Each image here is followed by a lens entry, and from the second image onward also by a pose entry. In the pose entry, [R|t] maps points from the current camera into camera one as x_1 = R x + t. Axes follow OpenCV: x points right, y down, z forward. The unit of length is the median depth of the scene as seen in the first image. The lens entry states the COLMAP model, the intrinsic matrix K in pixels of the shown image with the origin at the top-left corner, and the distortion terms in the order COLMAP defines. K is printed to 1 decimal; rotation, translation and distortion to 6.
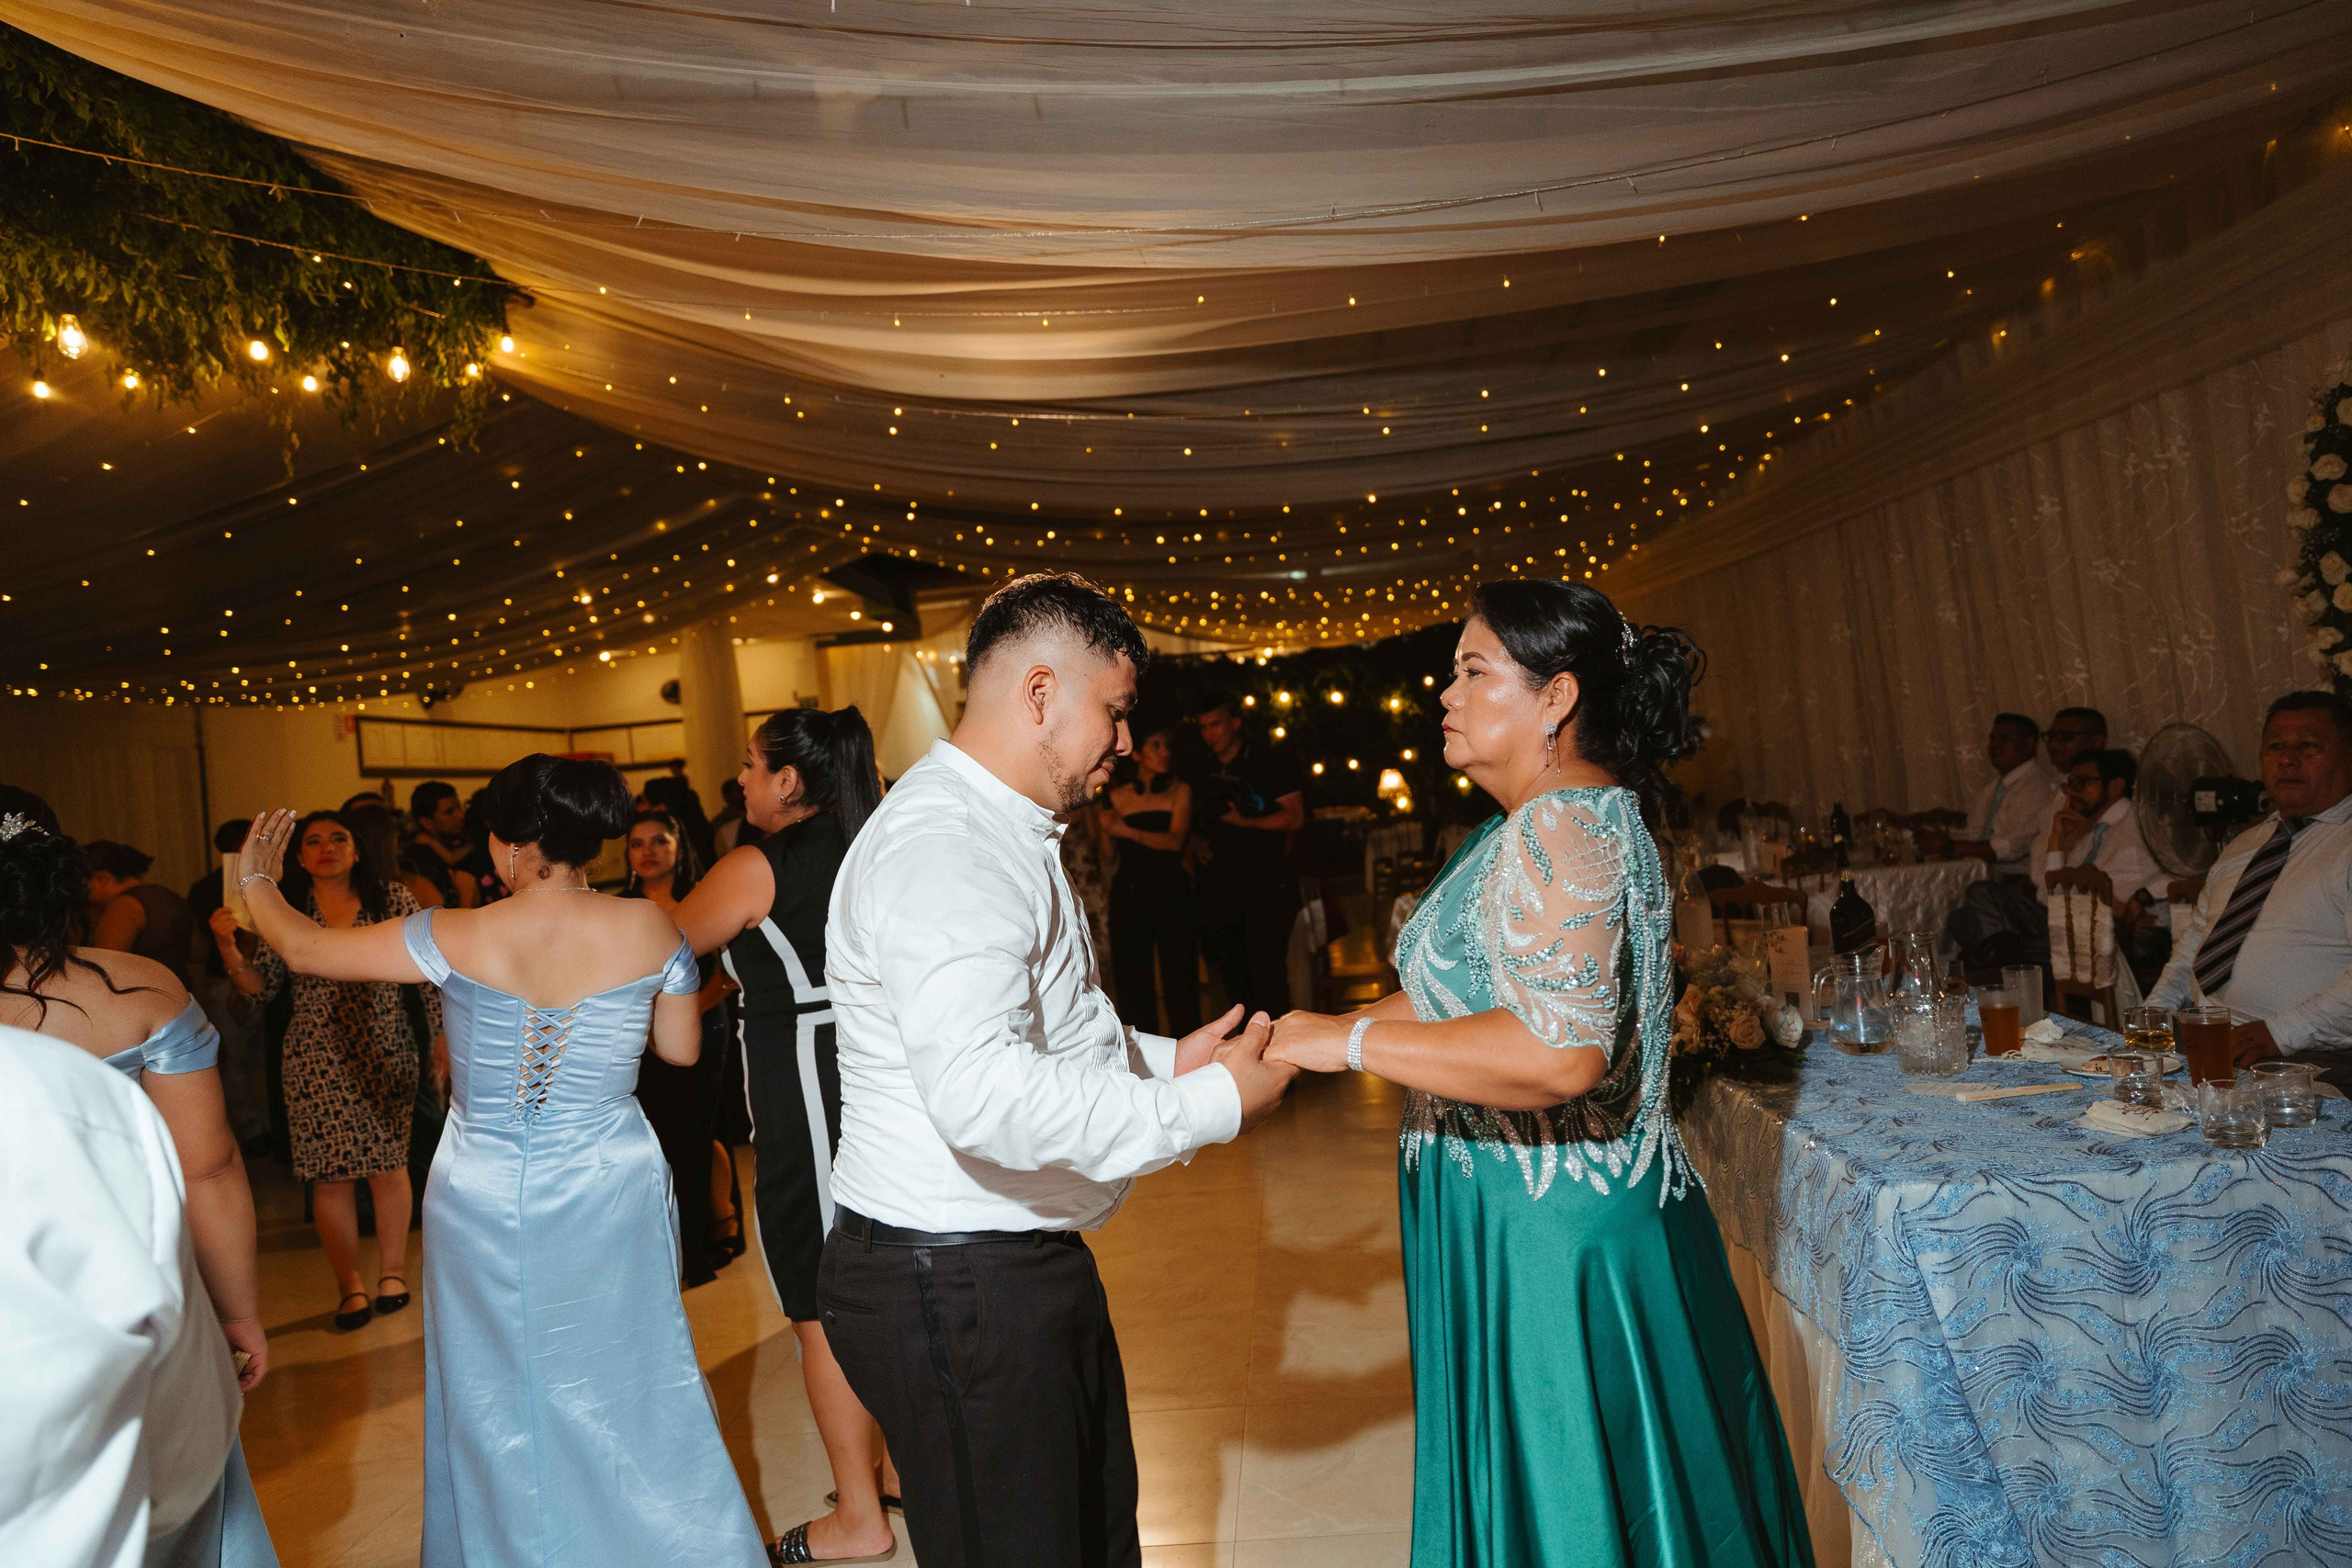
lens RADIAL K [[1547.5, 0, 1172.6], [0, 1547.5, 777.1], [0, 0, 1]] dist [0.009512, -0.019376]
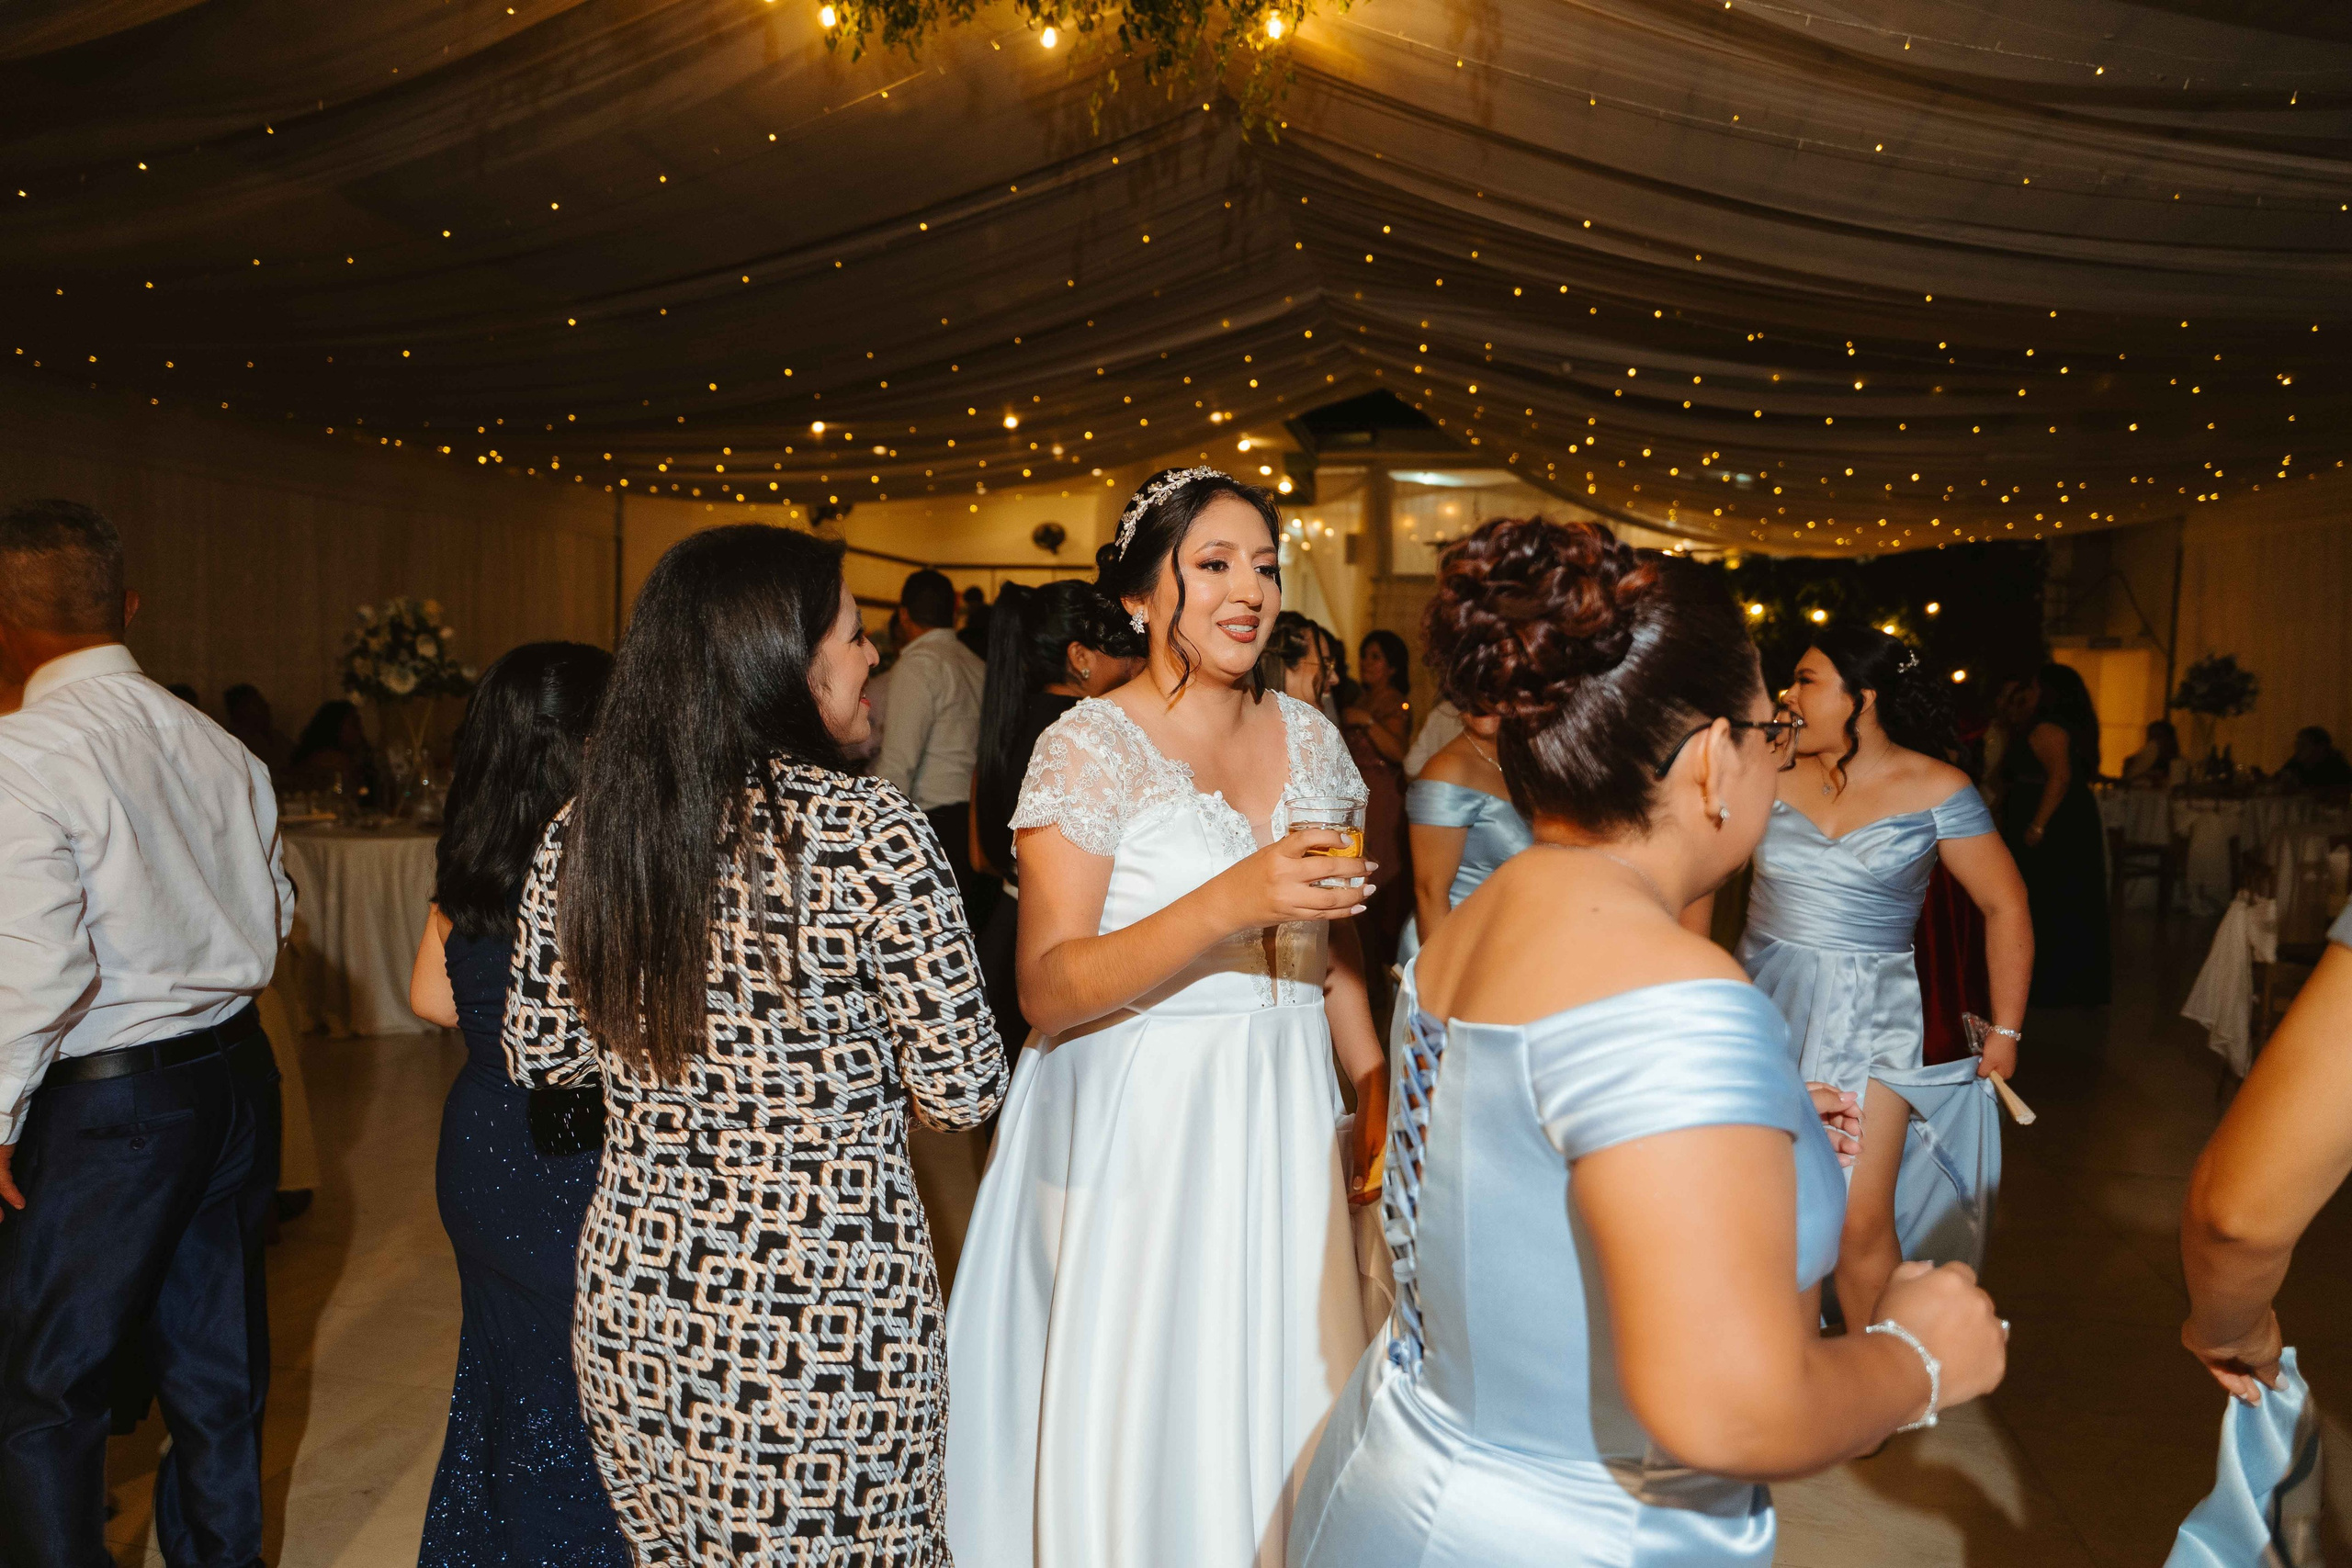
lens RADIAL K [[1548.2, 0, 1171.9], [0, 1548.2, 767.1], [0, 0, 1]] dist [-0.004304, -0.003529]
pose [[0.982630, 0.119977, -0.141574, -0.481820], [-0.110751, 0.991282, 0.071368, 0.043580], [0.148903, -0.054448, 0.987352, 0.356138]]
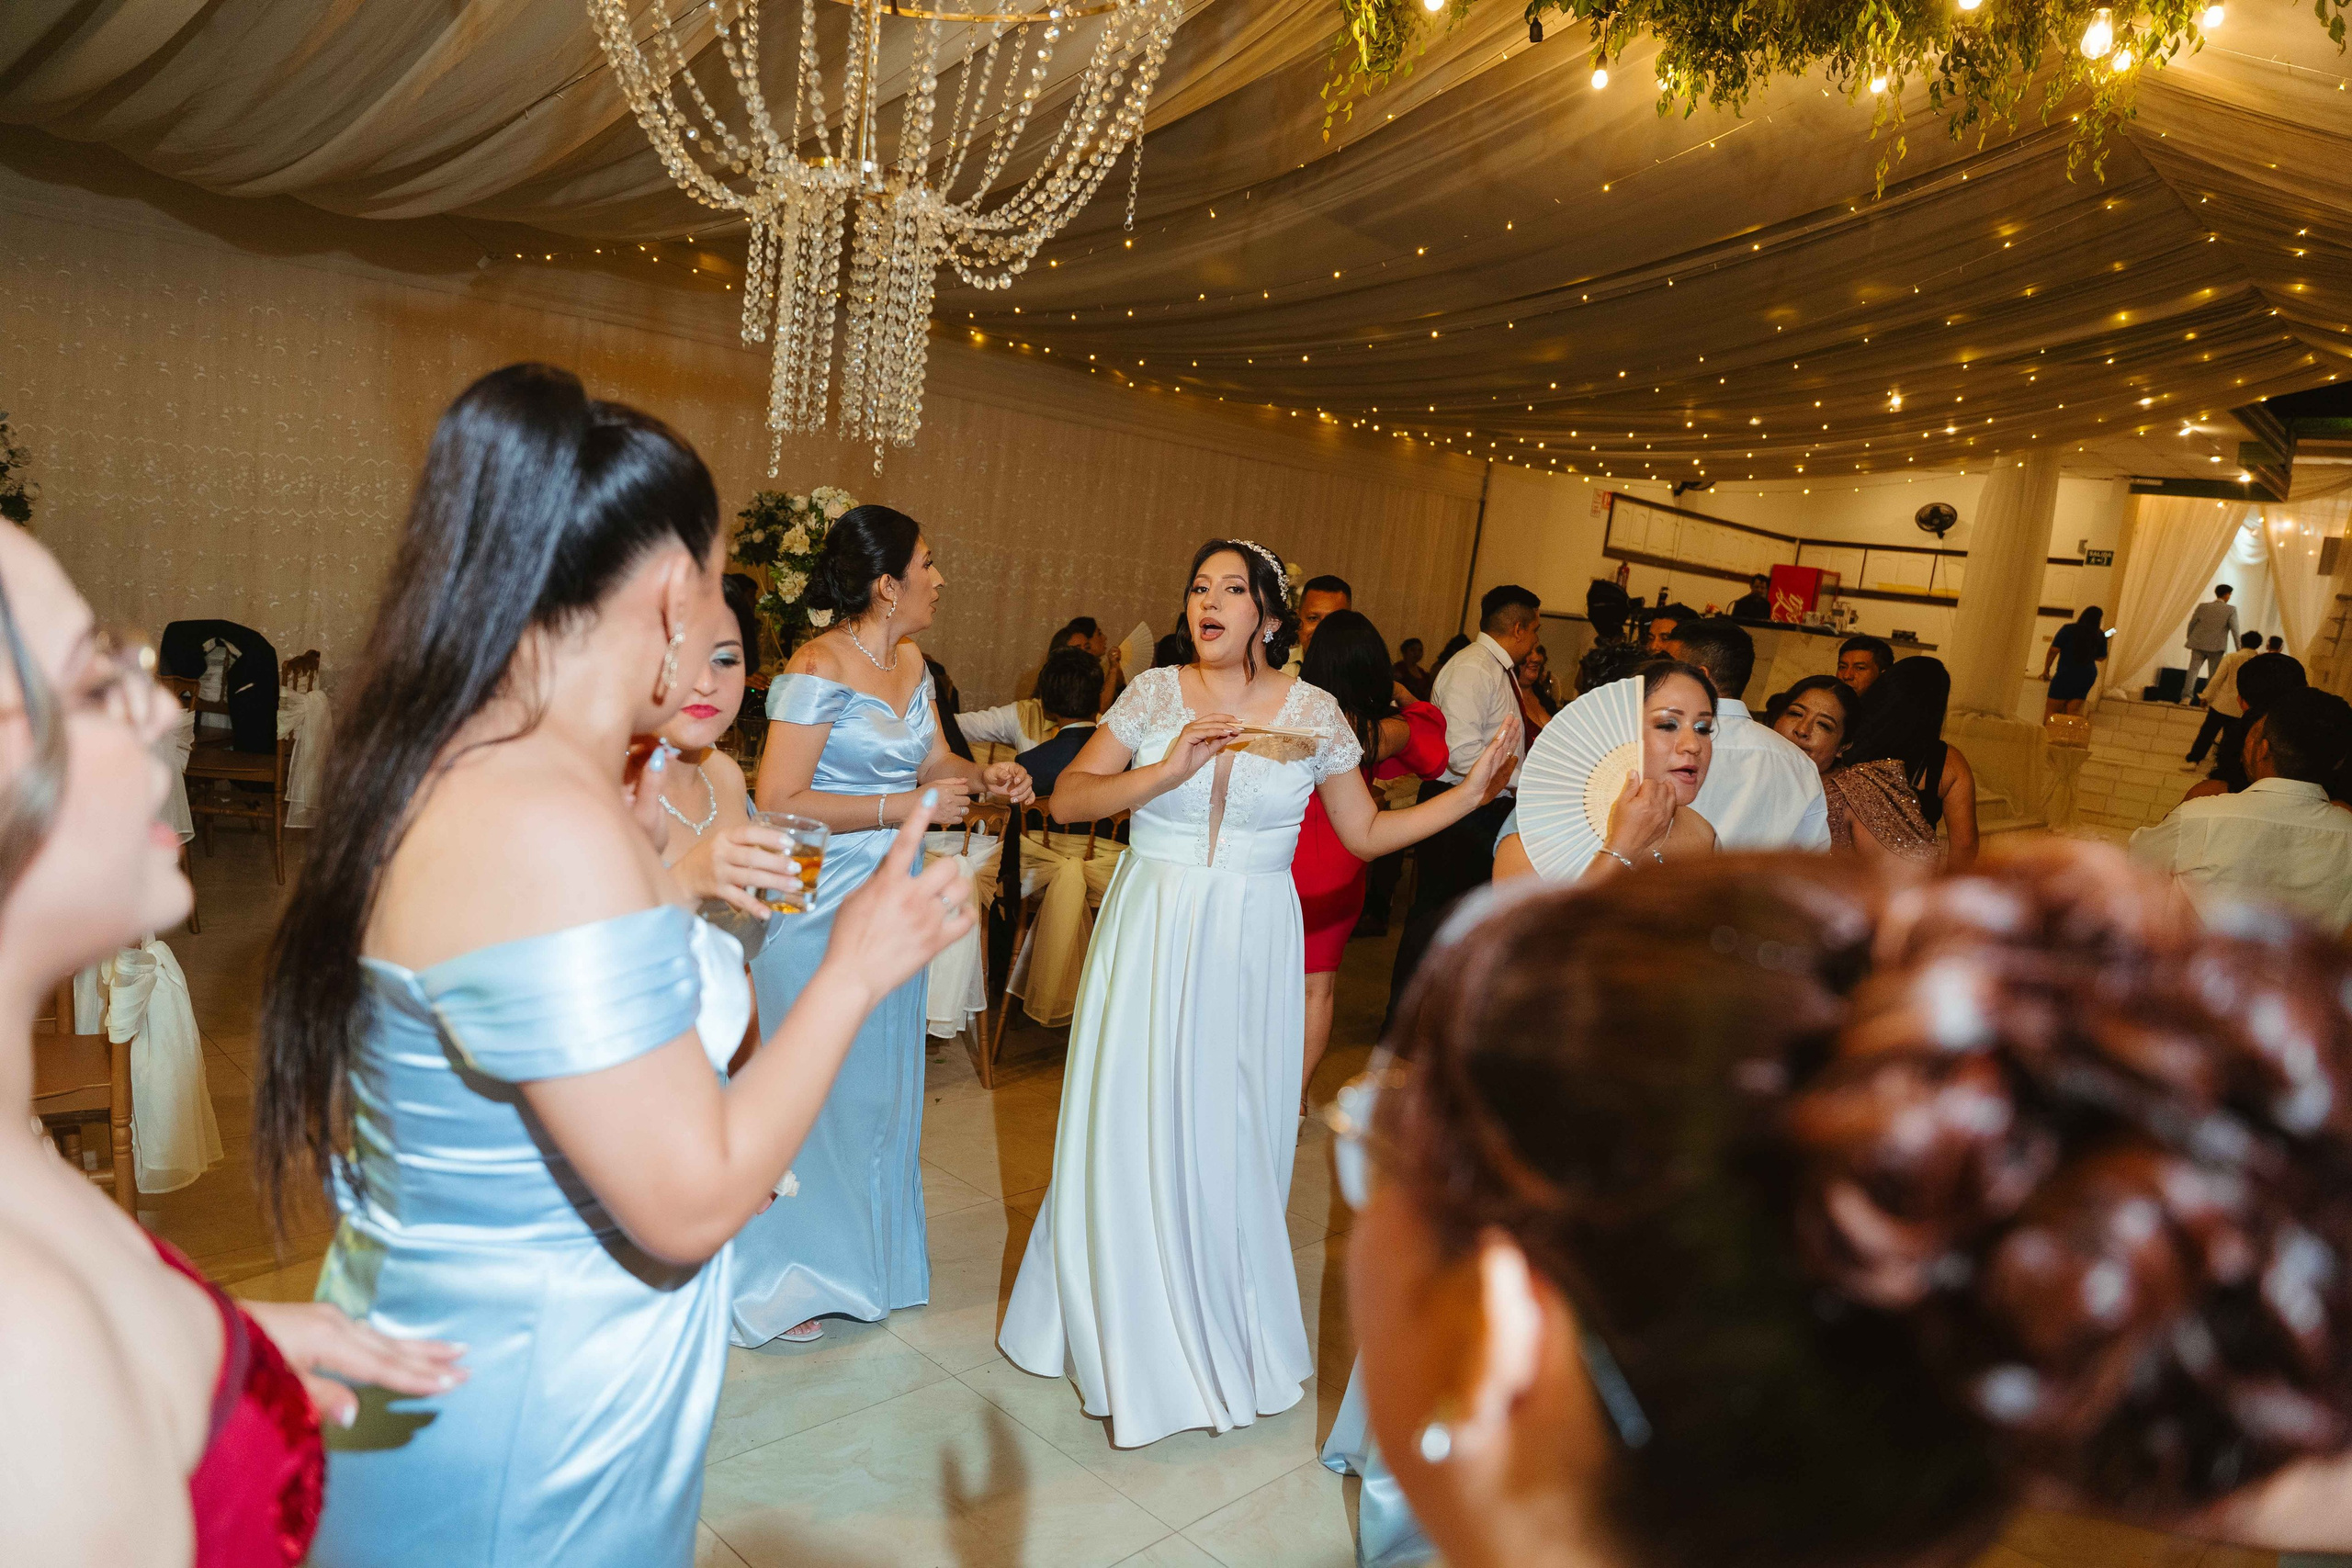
lens RADIAL K [[1546.8, 0, 1176.0], [0, 1546.8, 784.0], [0, 0, 1]] dist [0.003180, -0.012753]
pose [[0.748424, 0.265563, -0.607732, -0.352165], [-0.184178, 0.963514, 0.194215, -0.003850], [0.637134, -0.033424, 0.770028, 0.235600]]
